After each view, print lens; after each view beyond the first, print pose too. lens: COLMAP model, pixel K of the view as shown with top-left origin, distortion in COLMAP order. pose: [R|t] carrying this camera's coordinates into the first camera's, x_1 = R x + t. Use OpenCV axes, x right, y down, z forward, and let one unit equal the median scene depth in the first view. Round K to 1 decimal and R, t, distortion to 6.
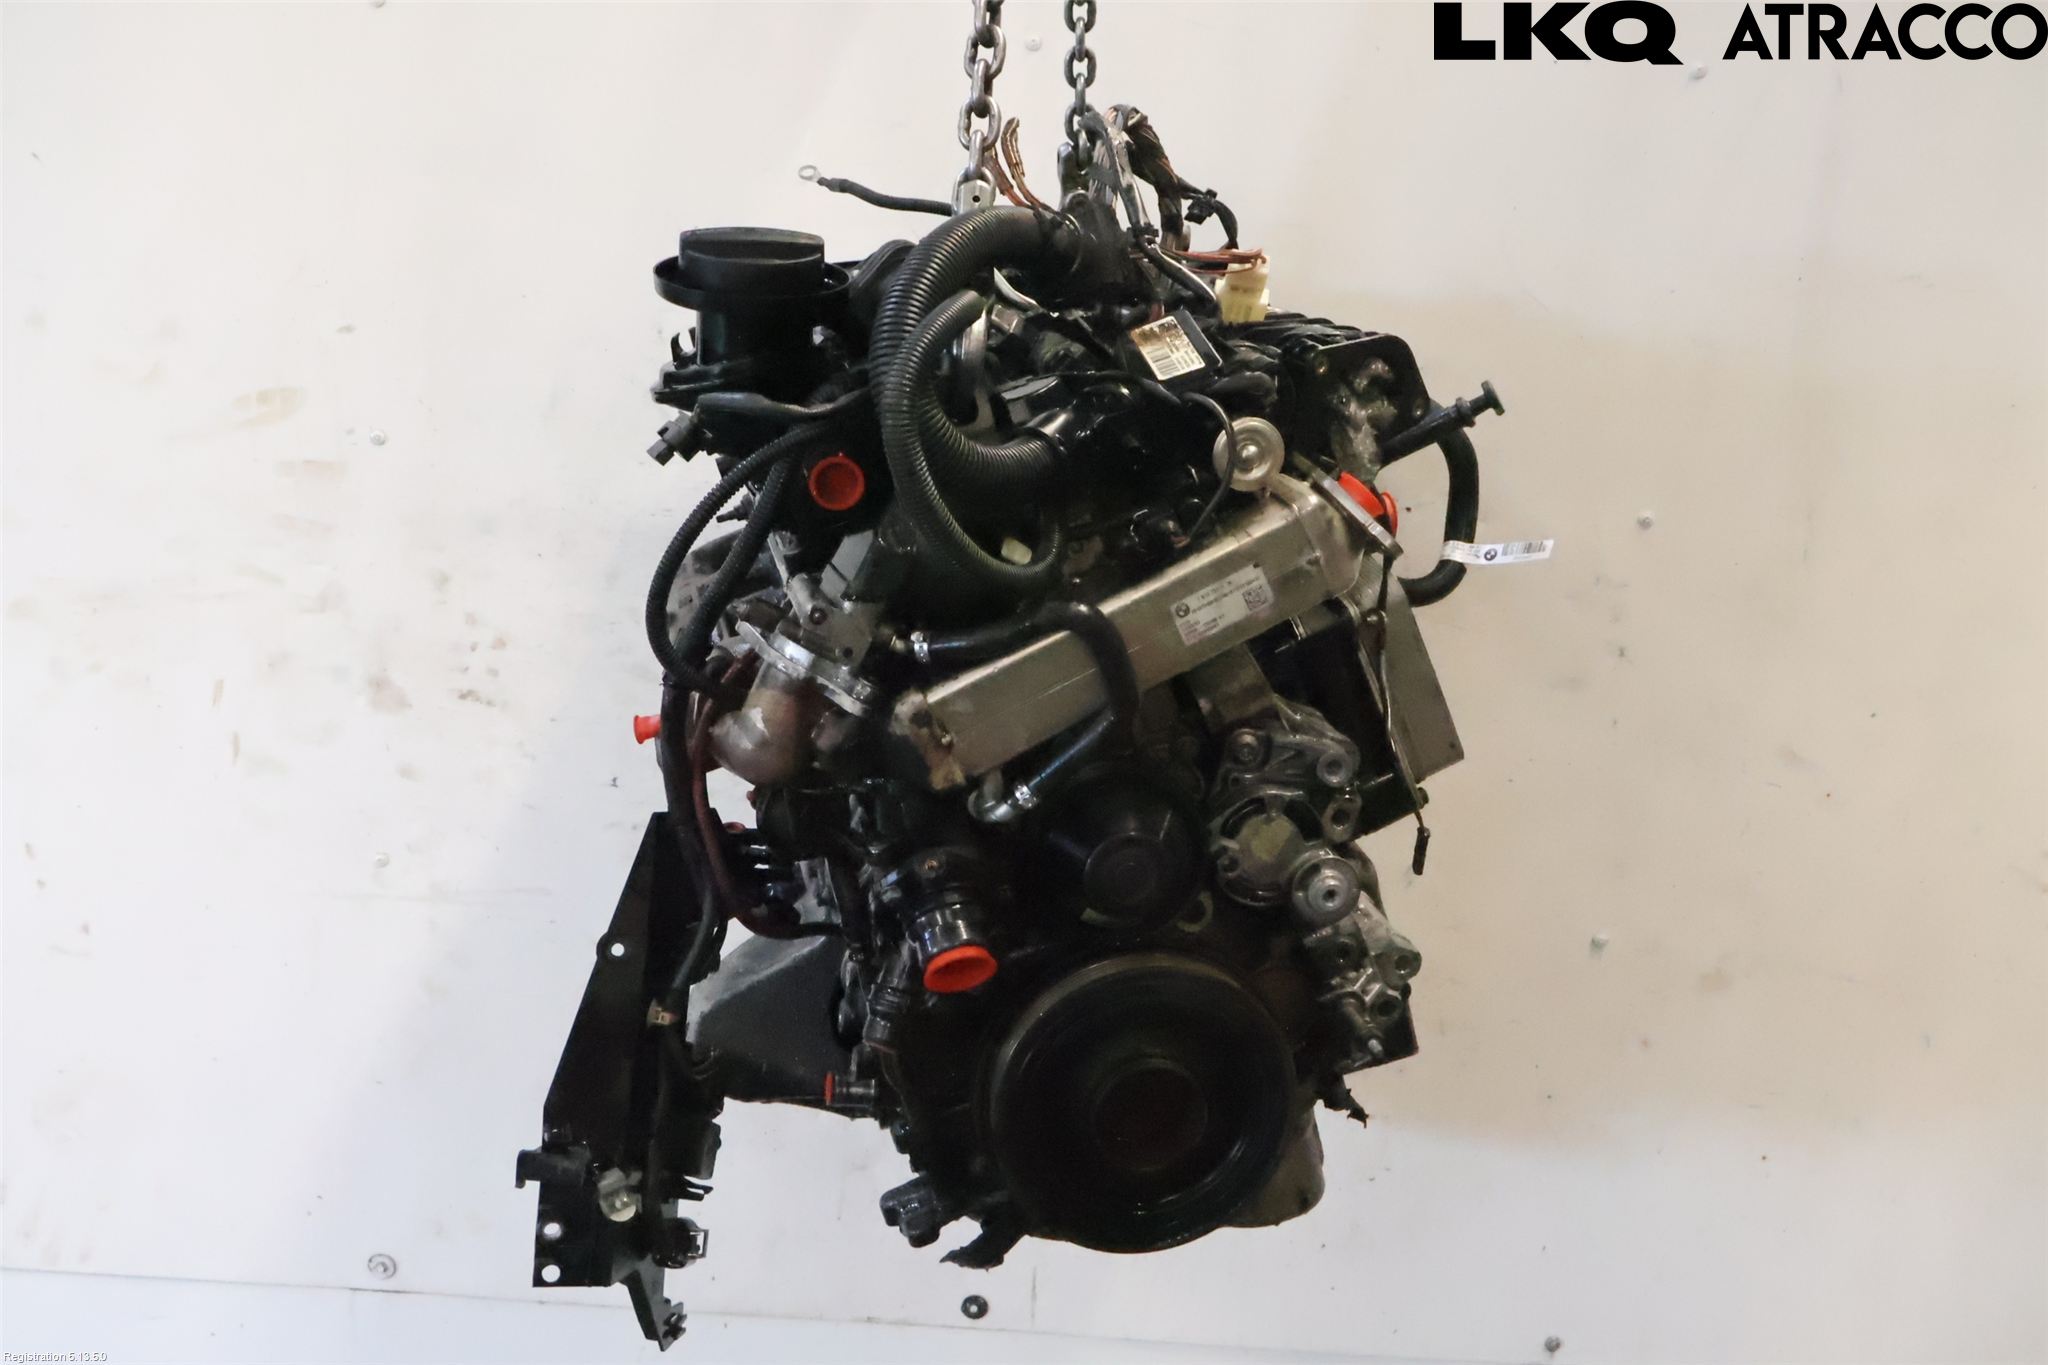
lens RADIAL K [[2238.4, 0, 1025.5], [0, 2238.4, 626.1], [0, 0, 1]] dist [0.010668, -0.028989]
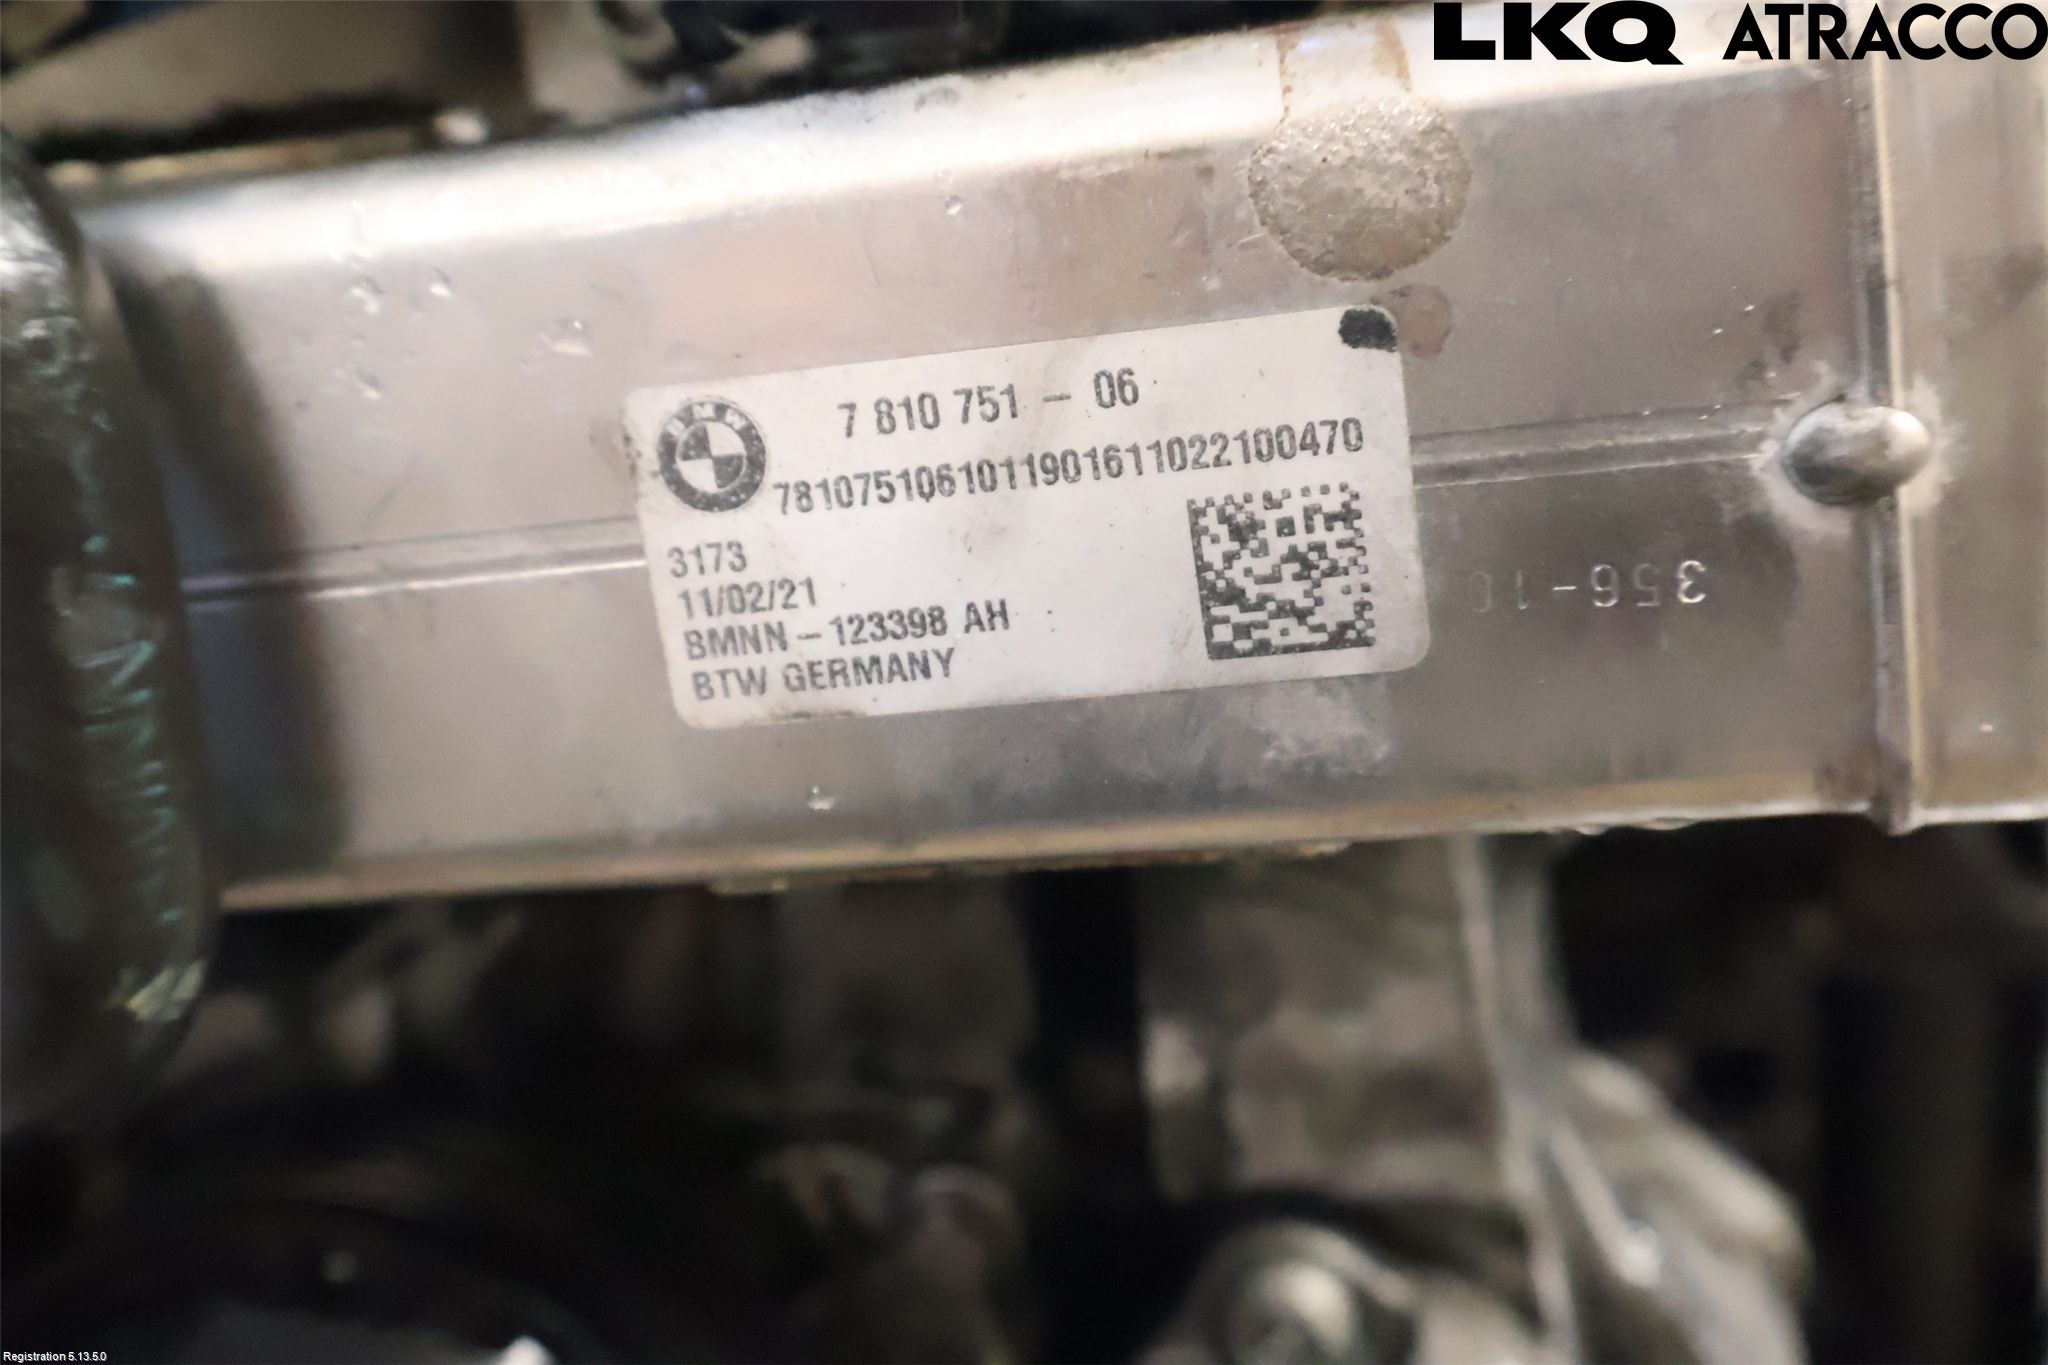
lens RADIAL K [[2511.7, 0, 1024.0], [0, 2511.7, 682.5], [0, 0, 1]] dist [-0.004687, -0.011373]
pose [[0.888731, 0.376787, -0.261131, 0.137419], [-0.367276, 0.926100, 0.086293, -0.014987], [0.274348, 0.019216, 0.961439, 0.917231]]
